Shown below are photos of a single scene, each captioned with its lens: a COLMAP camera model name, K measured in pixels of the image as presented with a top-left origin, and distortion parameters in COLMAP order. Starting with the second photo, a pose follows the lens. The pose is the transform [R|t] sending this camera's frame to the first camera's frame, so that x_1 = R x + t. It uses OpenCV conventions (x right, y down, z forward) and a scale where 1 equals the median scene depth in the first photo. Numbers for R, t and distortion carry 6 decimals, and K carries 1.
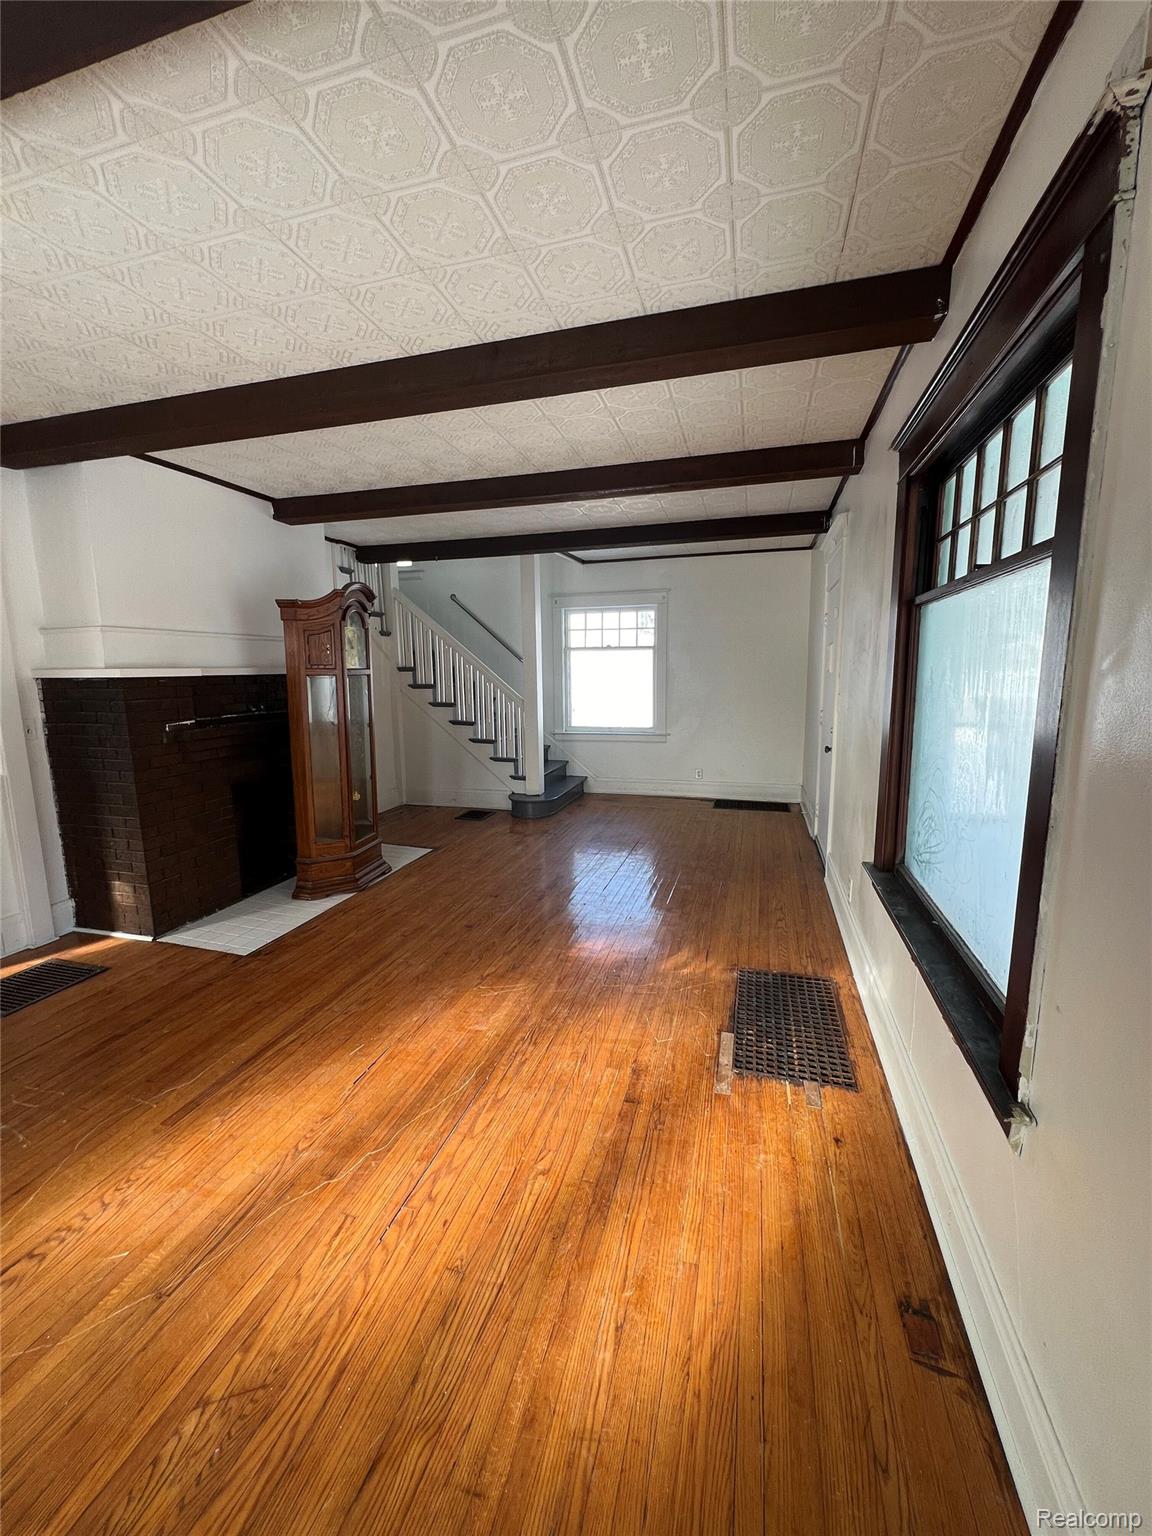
lens RADIAL K [[615.3, 0, 568.0], [0, 615.3, 760.0], [0, 0, 1]] dist [0.001473, -0.000261]
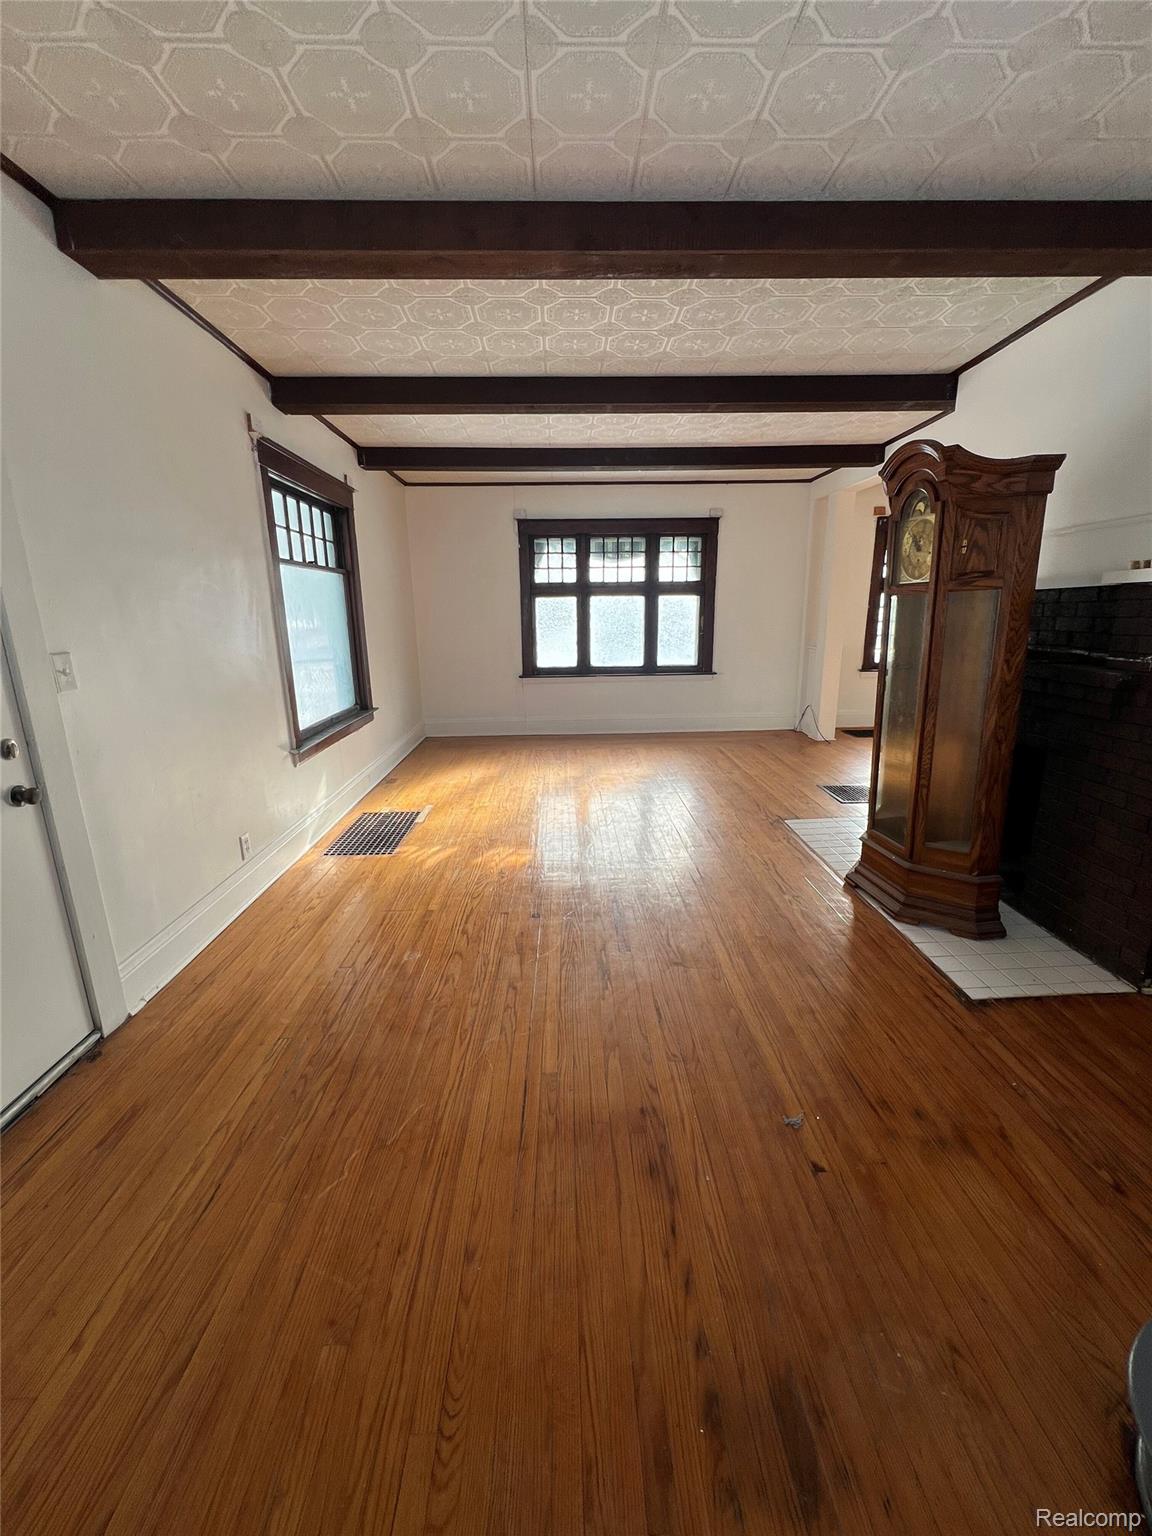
lens RADIAL K [[615.3, 0, 575.1], [0, 615.3, 754.5], [0, 0, 1]] dist [0.001473, -0.000261]
pose [[-0.949778, 0.095699, -0.297933, 0.432927], [-0.020646, 0.930851, 0.364816, -0.452109], [0.312244, 0.352645, -0.882125, 3.288007]]
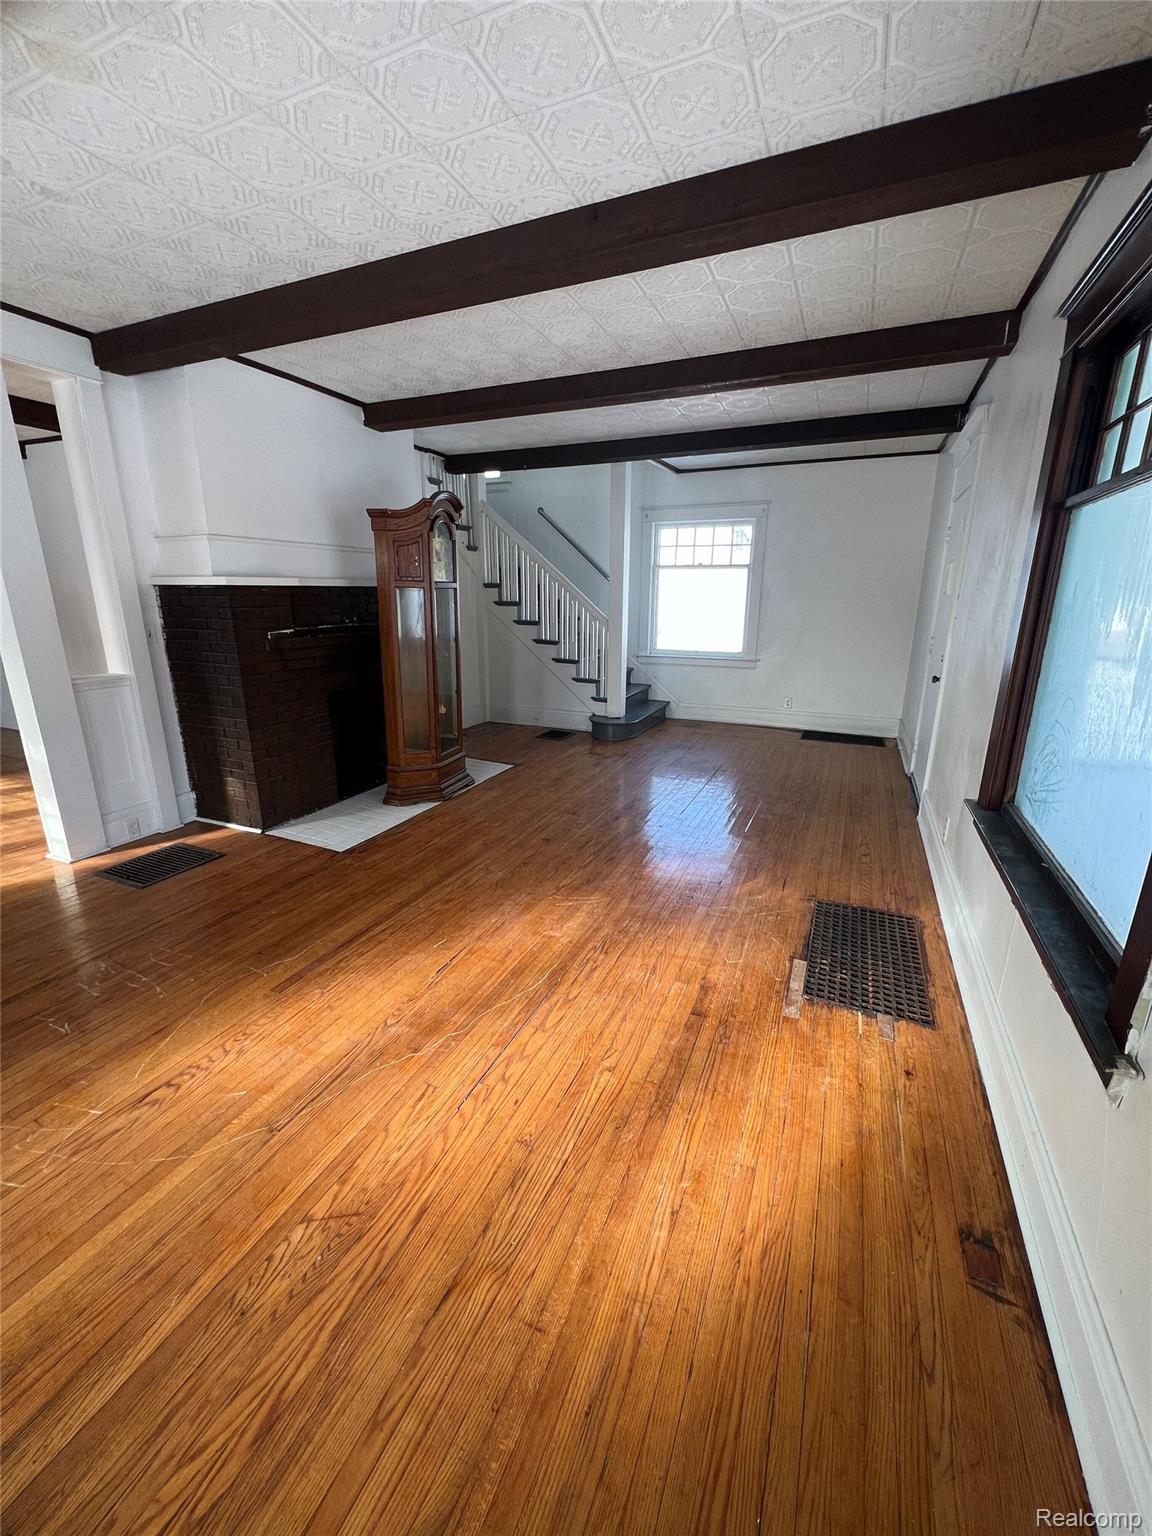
lens RADIAL K [[615.3, 0, 568.2], [0, 615.3, 755.3], [0, 0, 1]] dist [0.001473, -0.000261]
pose [[0.990671, 0.049042, -0.127143, -0.001711], [-0.034061, 0.992497, 0.117430, 0.014941], [0.131948, -0.112003, 0.984909, 0.013568]]
